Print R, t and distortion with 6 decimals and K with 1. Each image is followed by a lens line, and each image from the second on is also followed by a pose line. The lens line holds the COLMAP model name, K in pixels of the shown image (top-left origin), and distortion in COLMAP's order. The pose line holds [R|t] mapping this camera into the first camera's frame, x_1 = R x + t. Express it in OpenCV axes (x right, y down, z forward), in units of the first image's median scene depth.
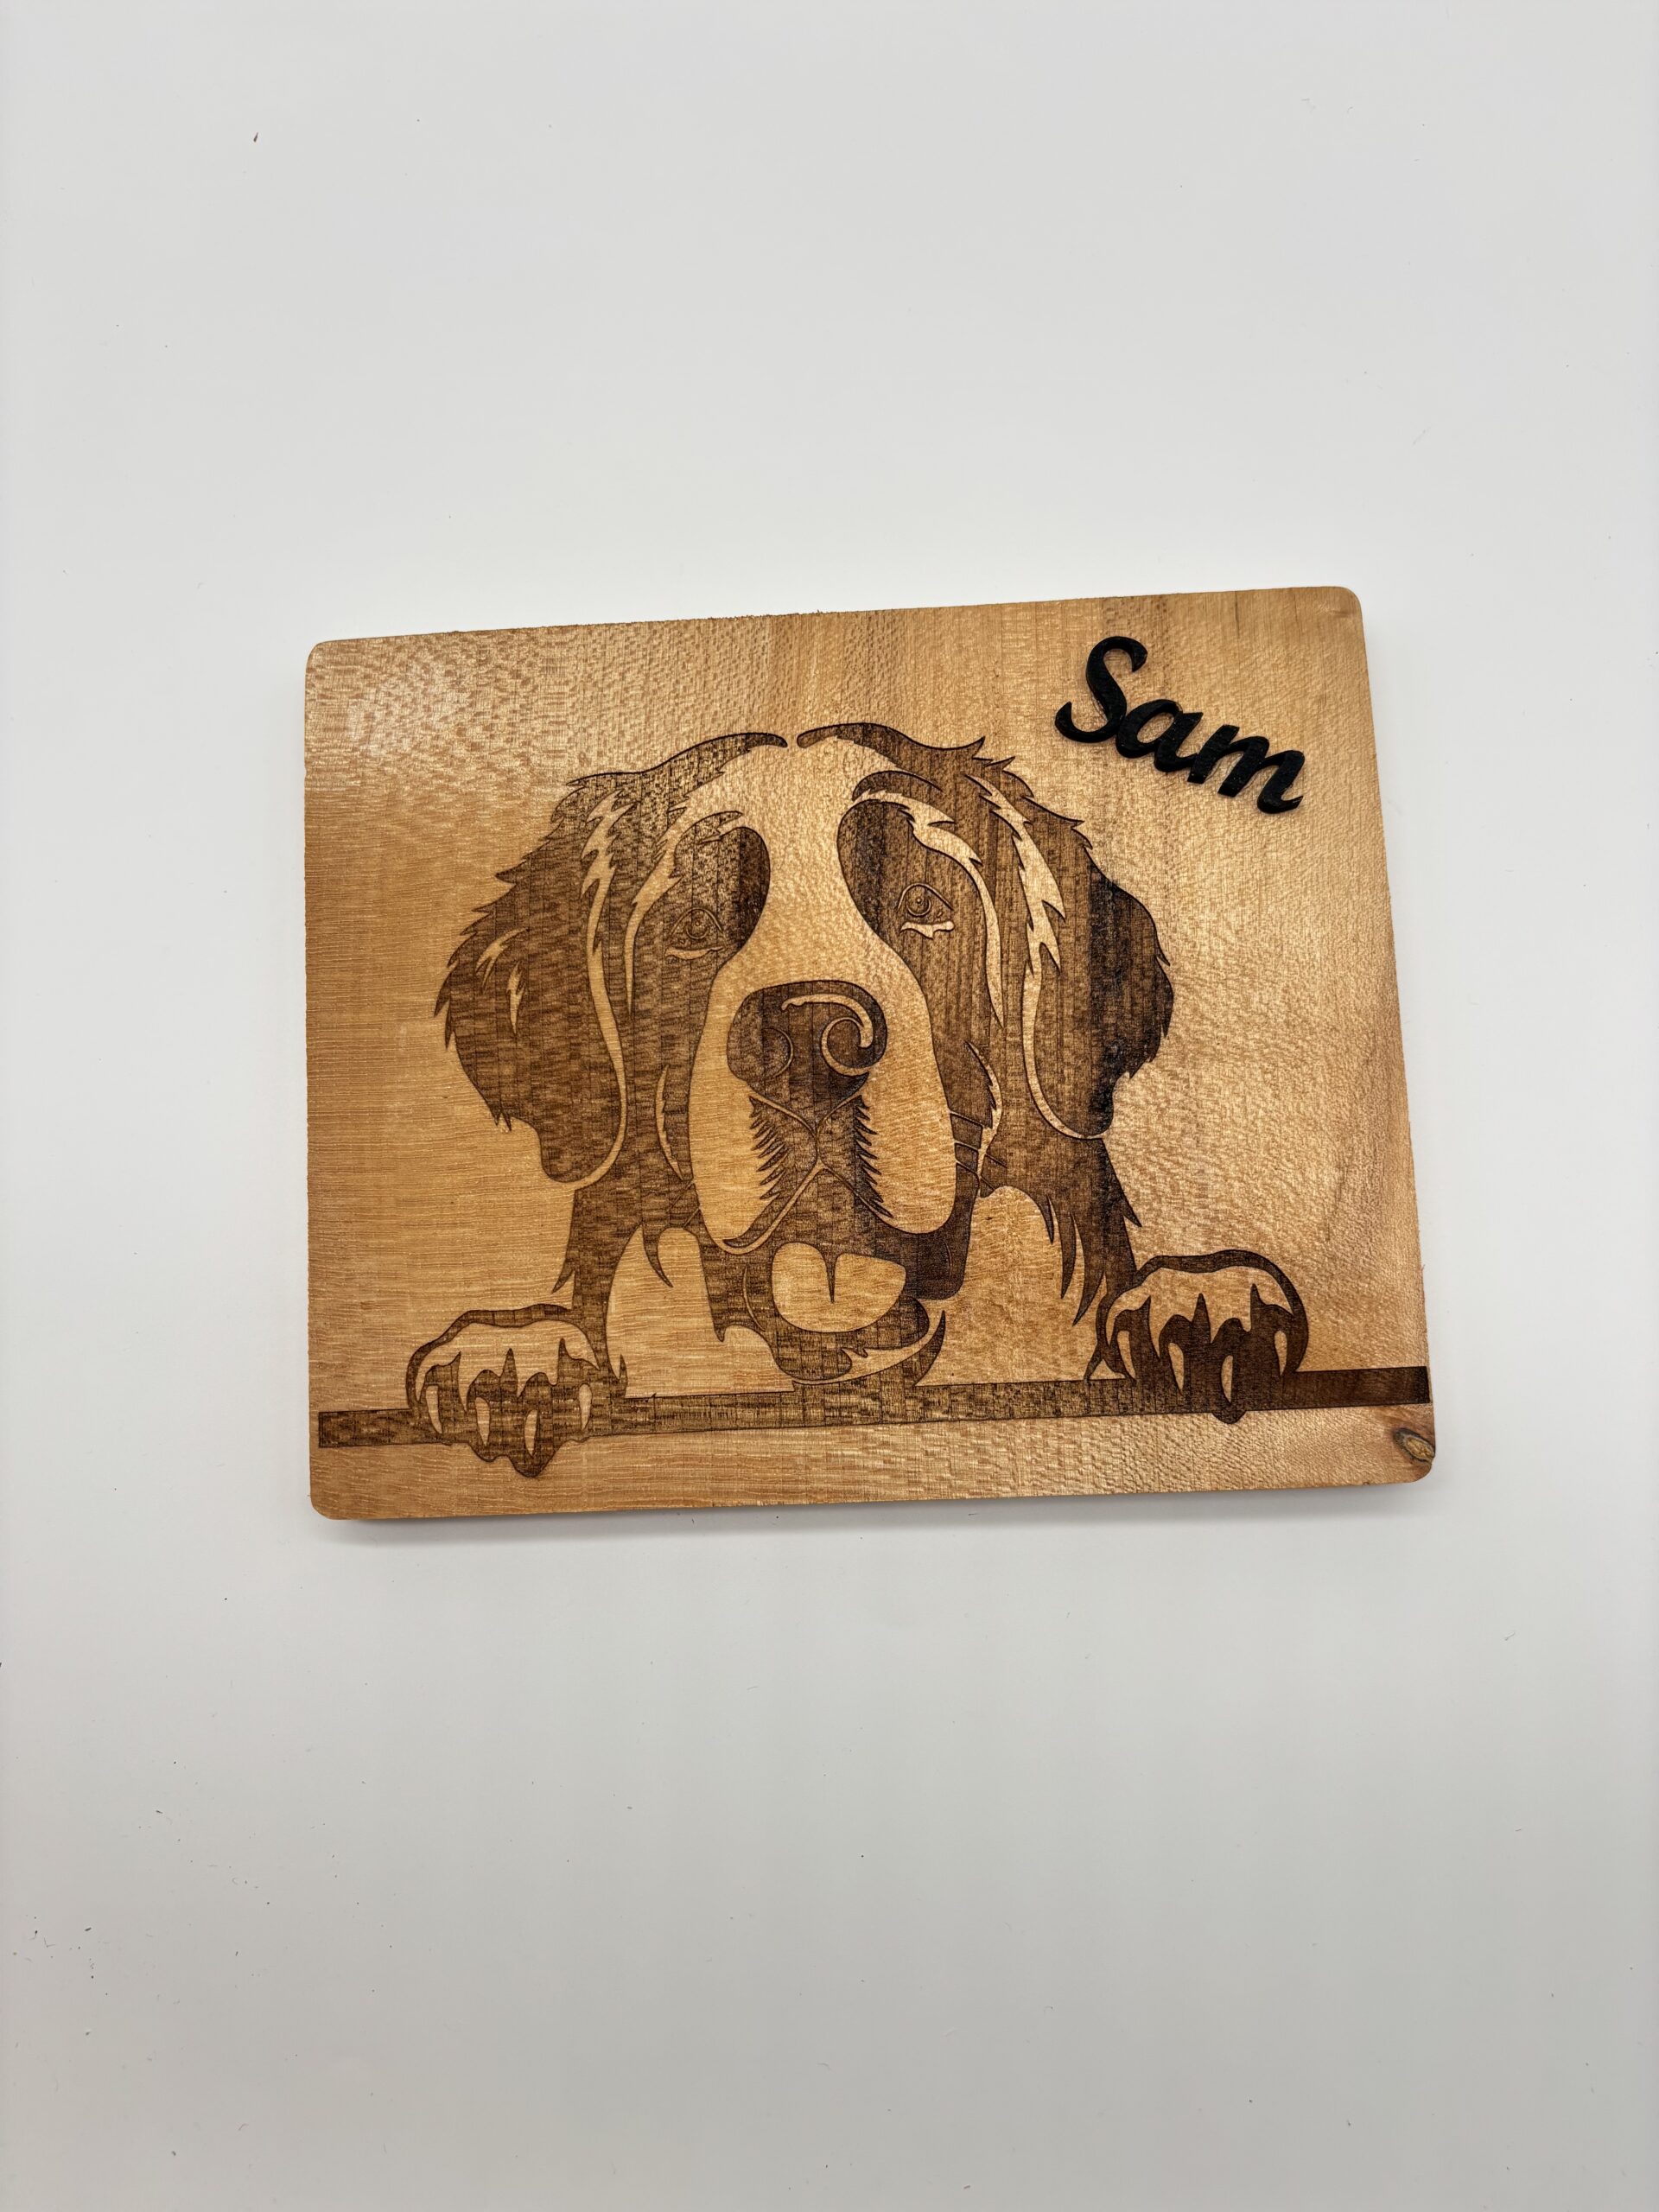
lens RADIAL K [[1724.1, 0, 821.0], [0, 1724.1, 1109.2], [0, 0, 1]] dist [0.056002, -0.108359]
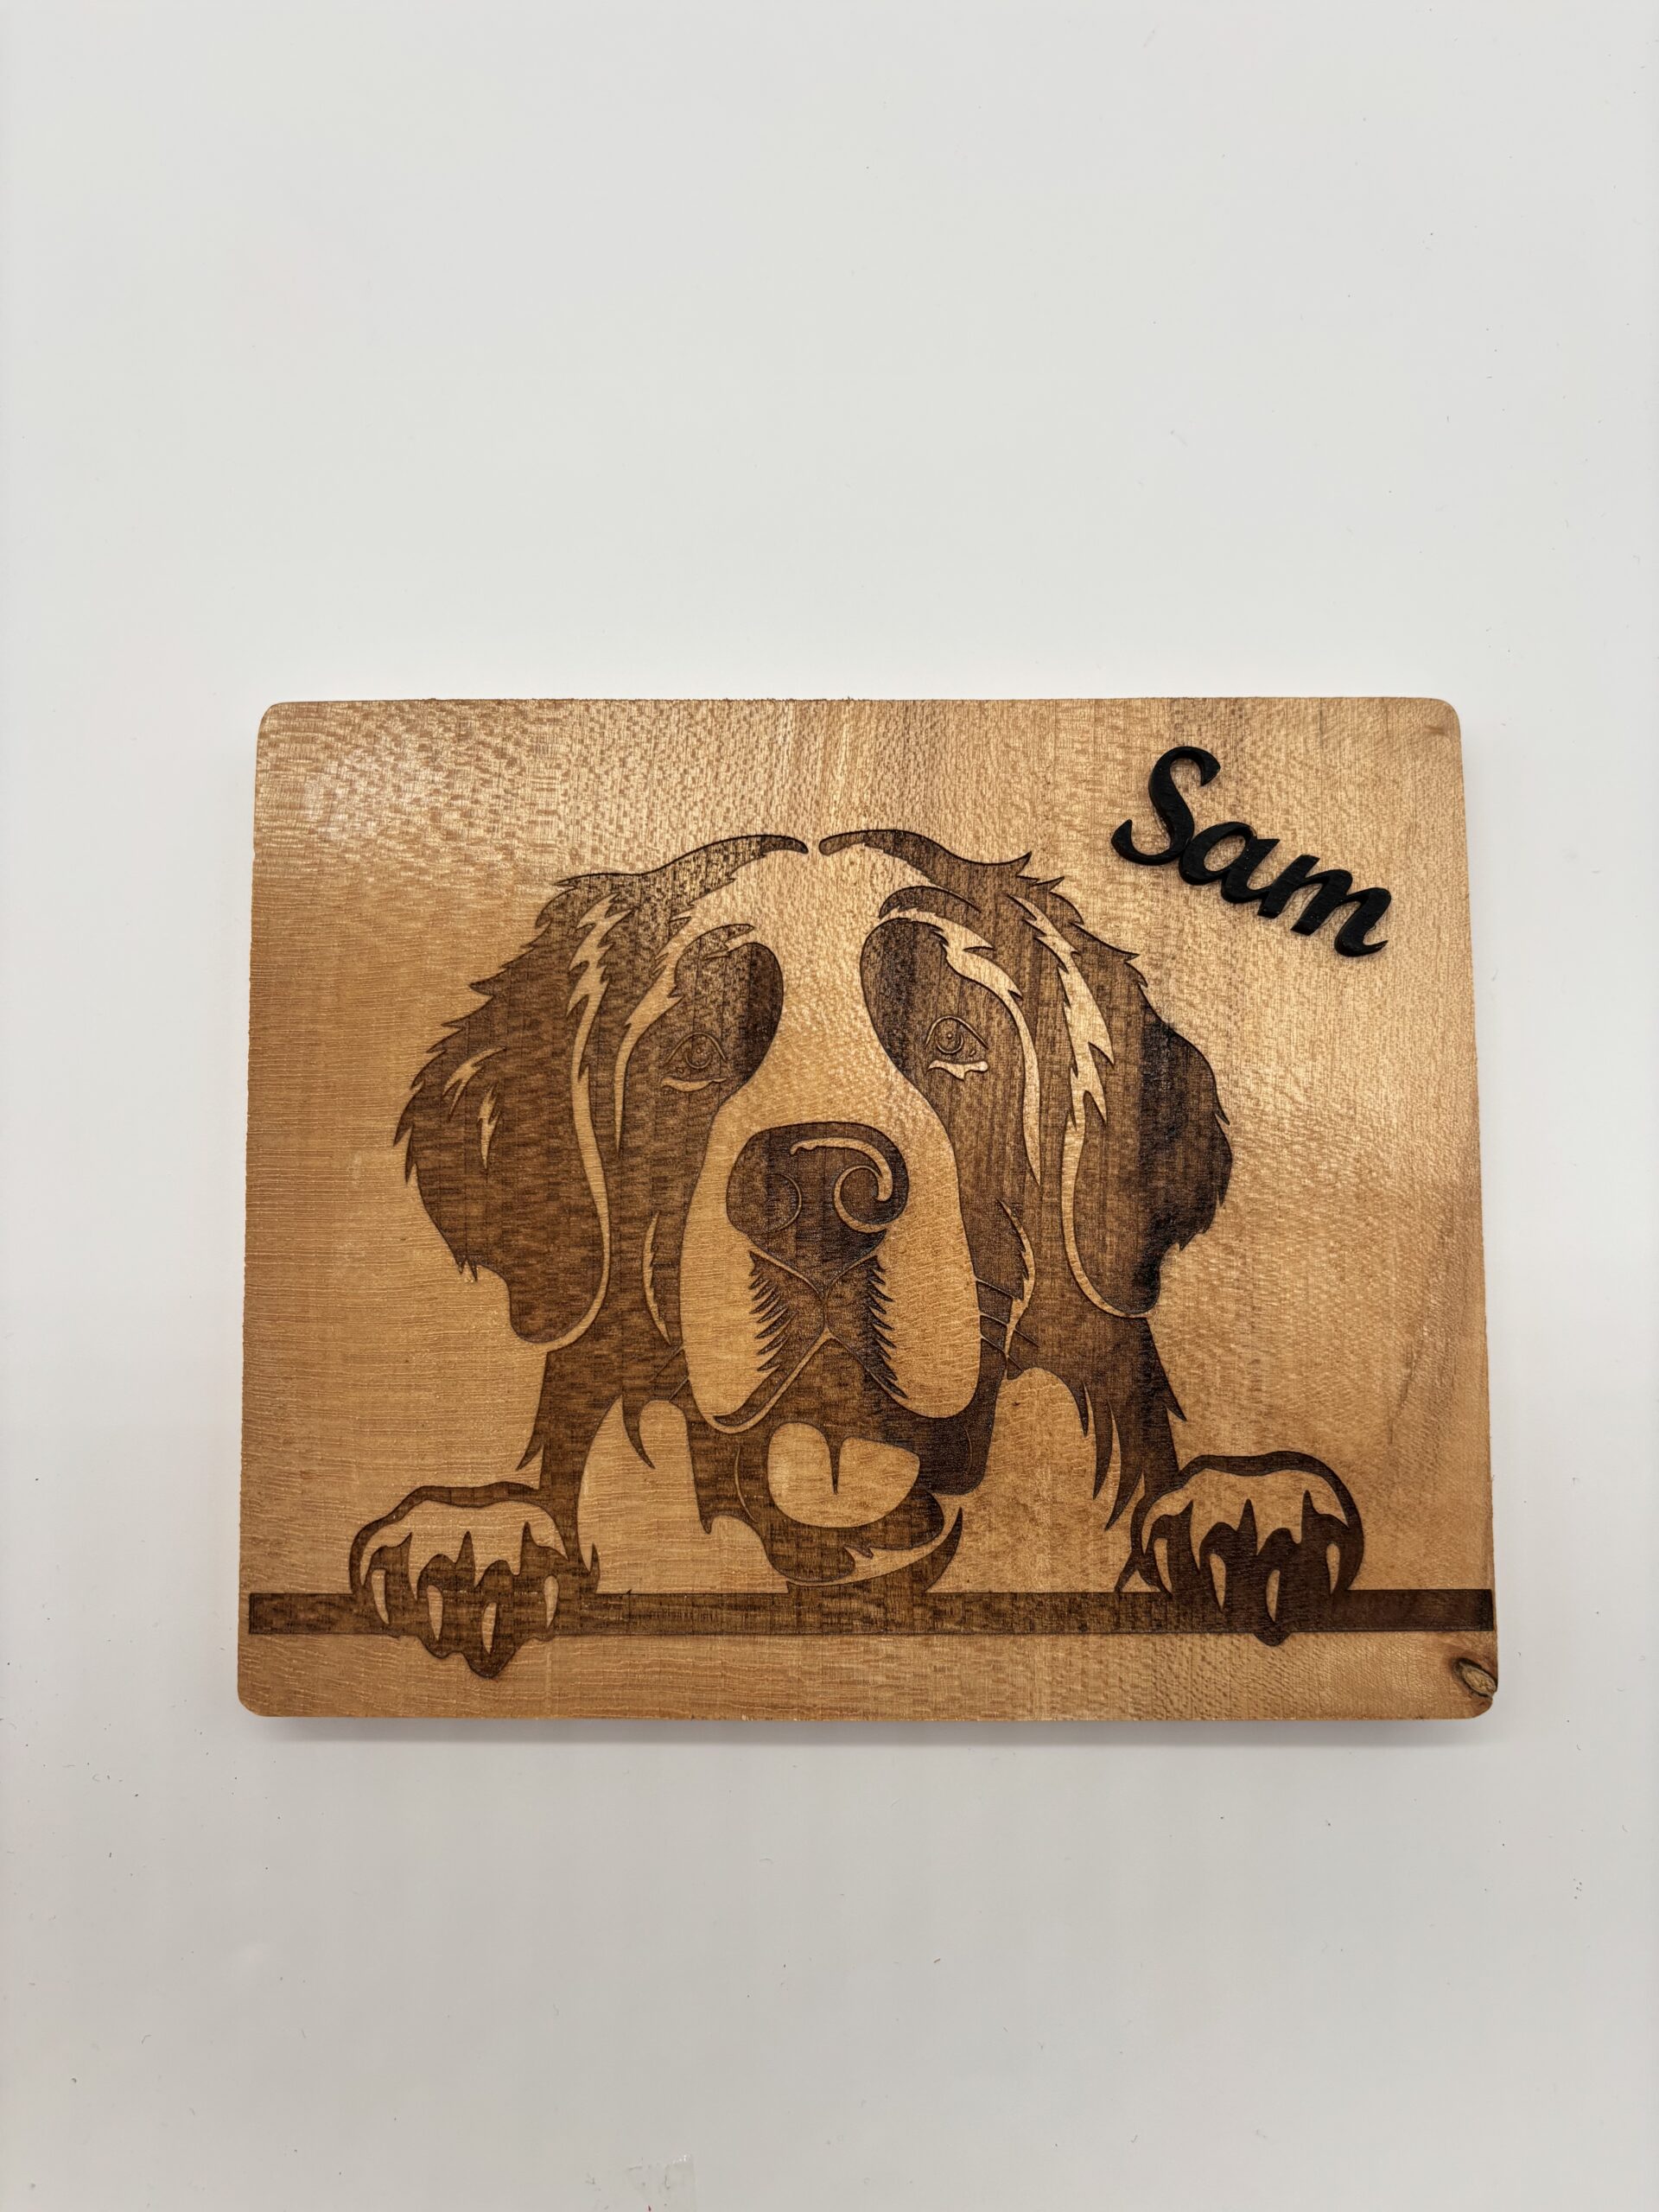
lens RADIAL K [[1724.1, 0, 841.0], [0, 1724.1, 1088.8], [0, 0, 1]] dist [0.056002, -0.108359]
pose [[0.999133, 0.041546, -0.002738, 0.004133], [-0.041593, 0.992961, -0.110902, 0.005700], [-0.001889, 0.110919, 0.993828, 0.117688]]
